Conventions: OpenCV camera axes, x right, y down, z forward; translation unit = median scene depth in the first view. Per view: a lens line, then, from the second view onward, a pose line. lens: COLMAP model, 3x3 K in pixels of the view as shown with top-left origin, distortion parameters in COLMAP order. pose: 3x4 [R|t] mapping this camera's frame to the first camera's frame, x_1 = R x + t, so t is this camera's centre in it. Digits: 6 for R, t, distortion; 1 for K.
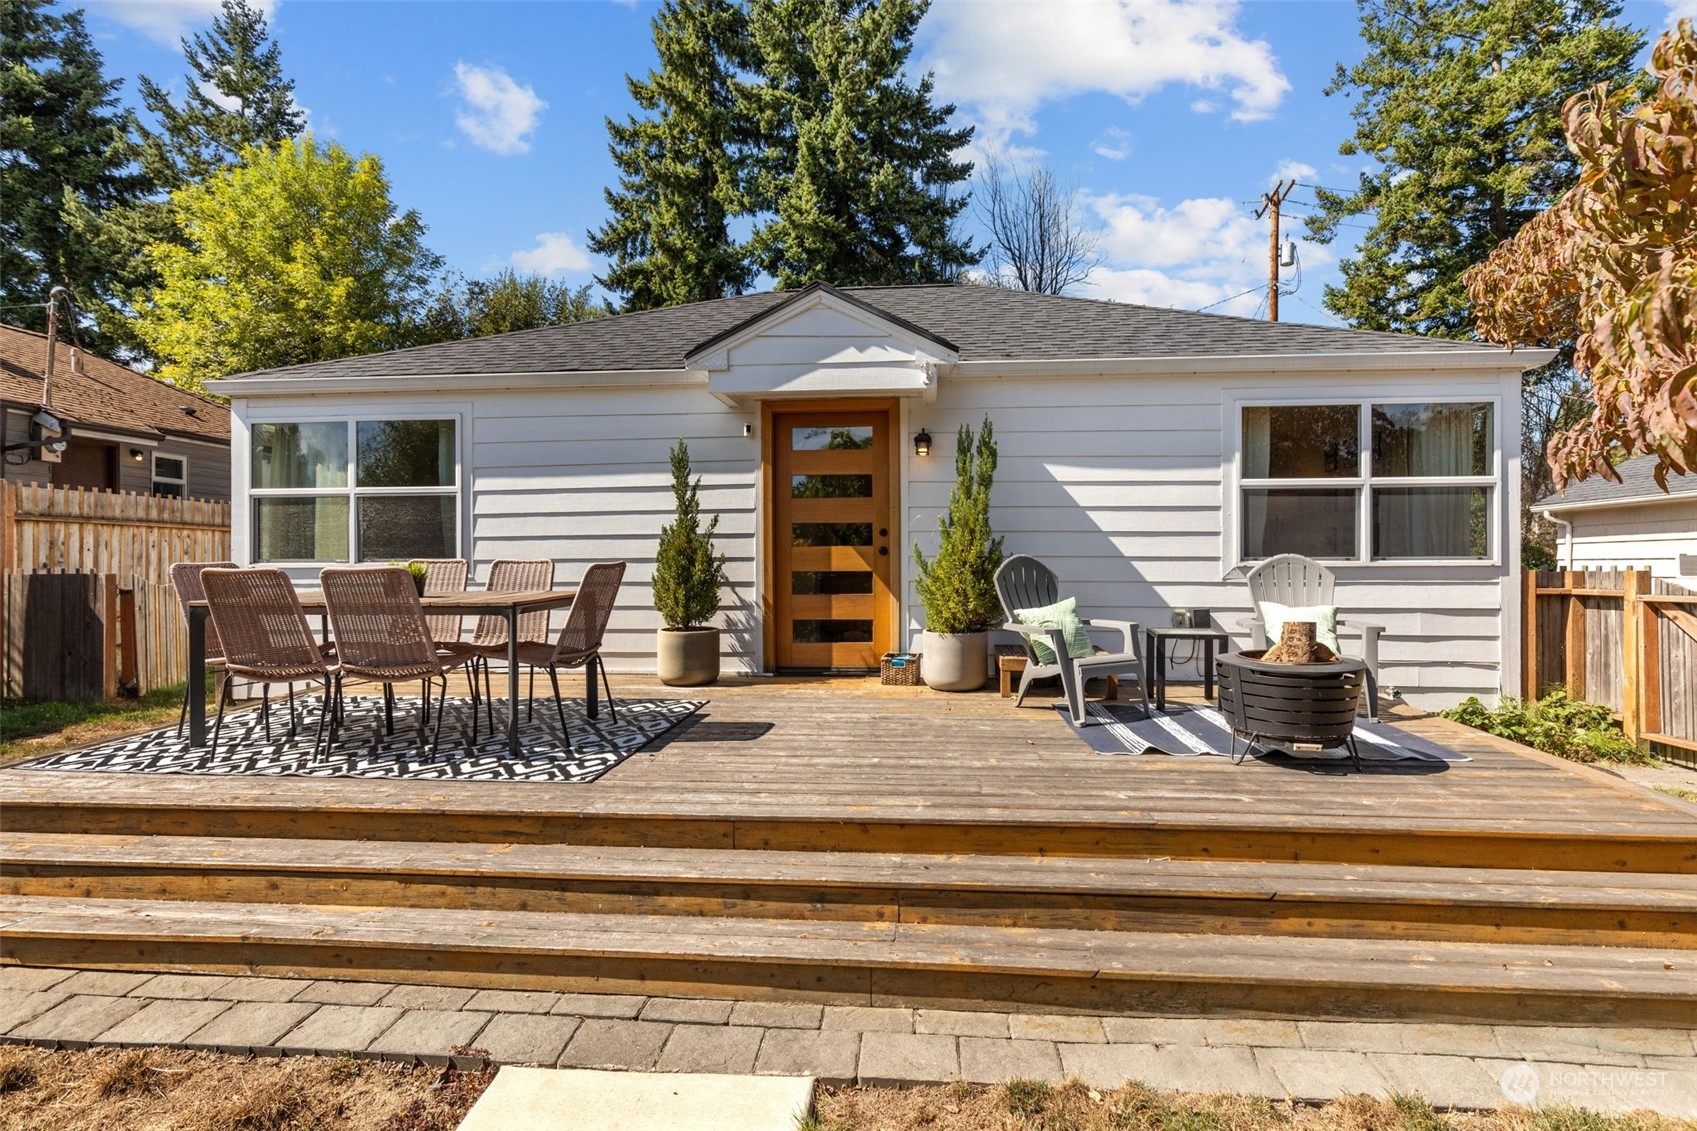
lens RADIAL K [[737.6, 0, 849.8], [0, 737.6, 567.7], [0, 0, 1]] dist [0.002677, 0.001227]
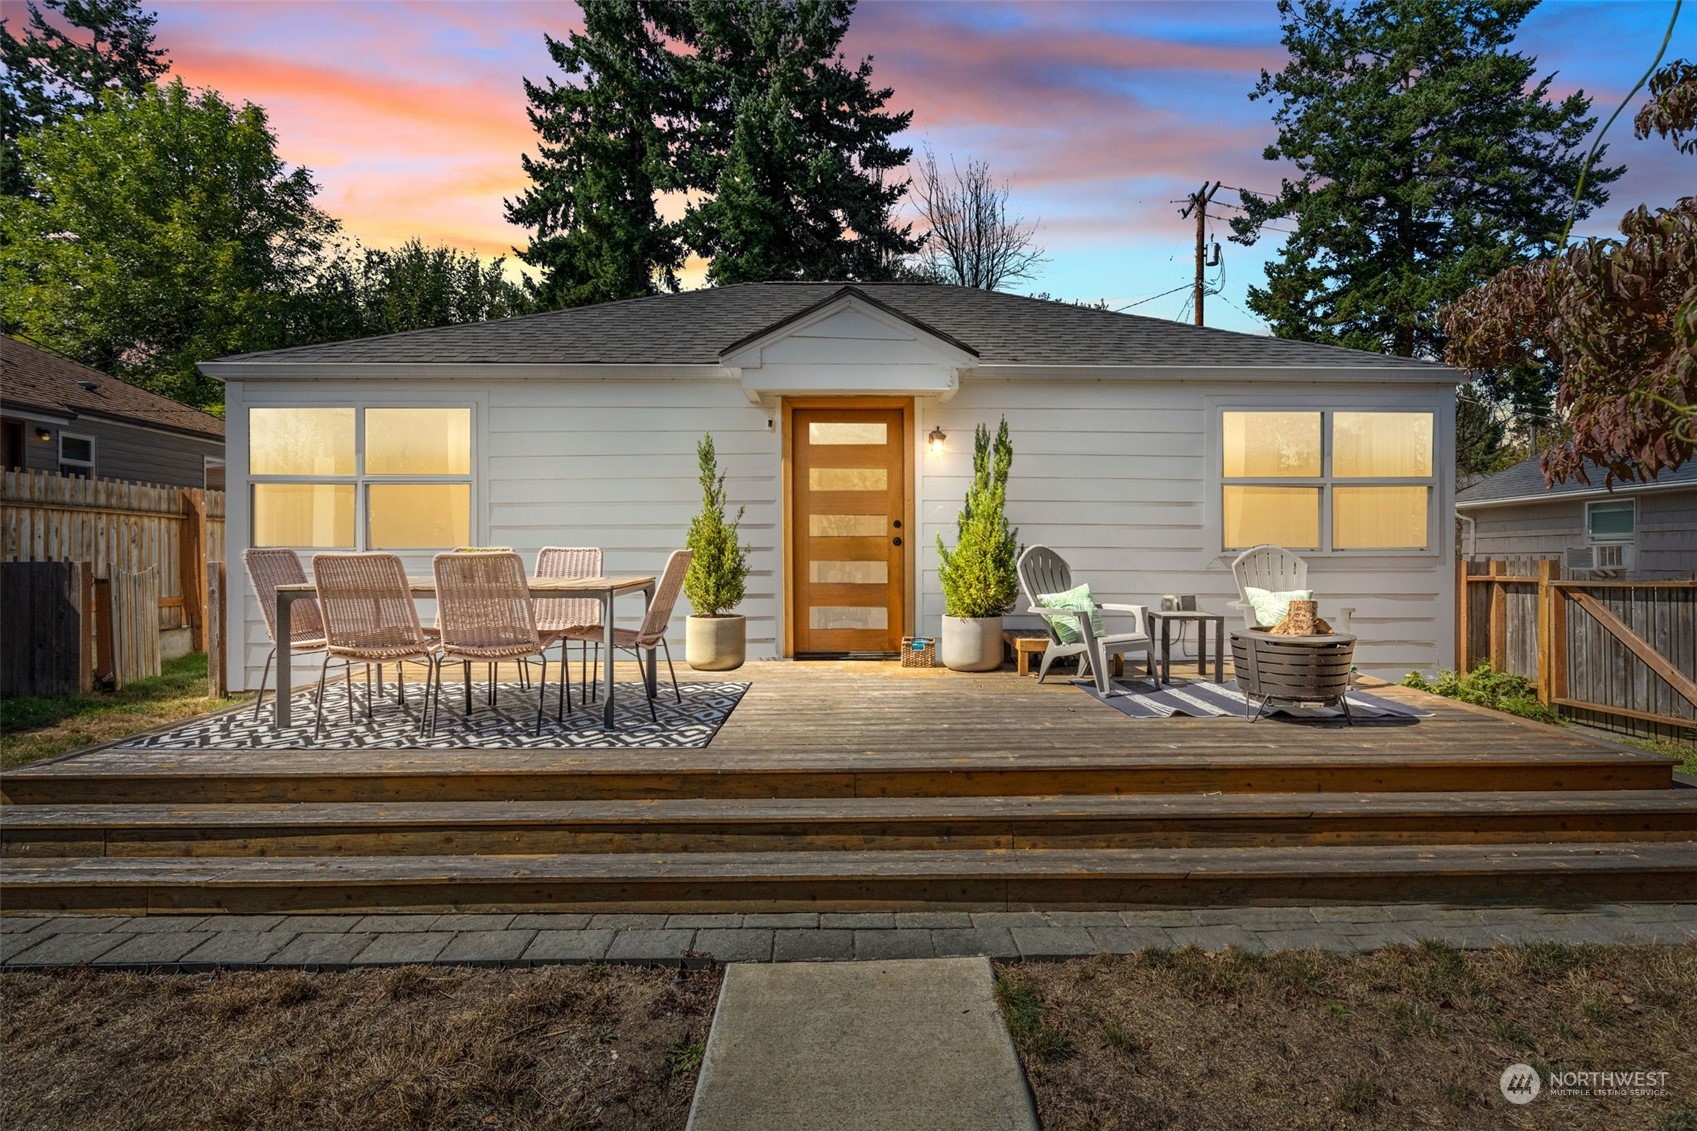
lens RADIAL K [[763.8, 0, 848.5], [0, 763.8, 565.5], [0, 0, 1]] dist [0.002012, 0.001016]
pose [[0.995520, 0.001337, 0.094546, -0.109326], [-0.001878, 0.999982, 0.005636, 0.004960], [-0.094537, -0.005788, 0.995505, -0.071109]]
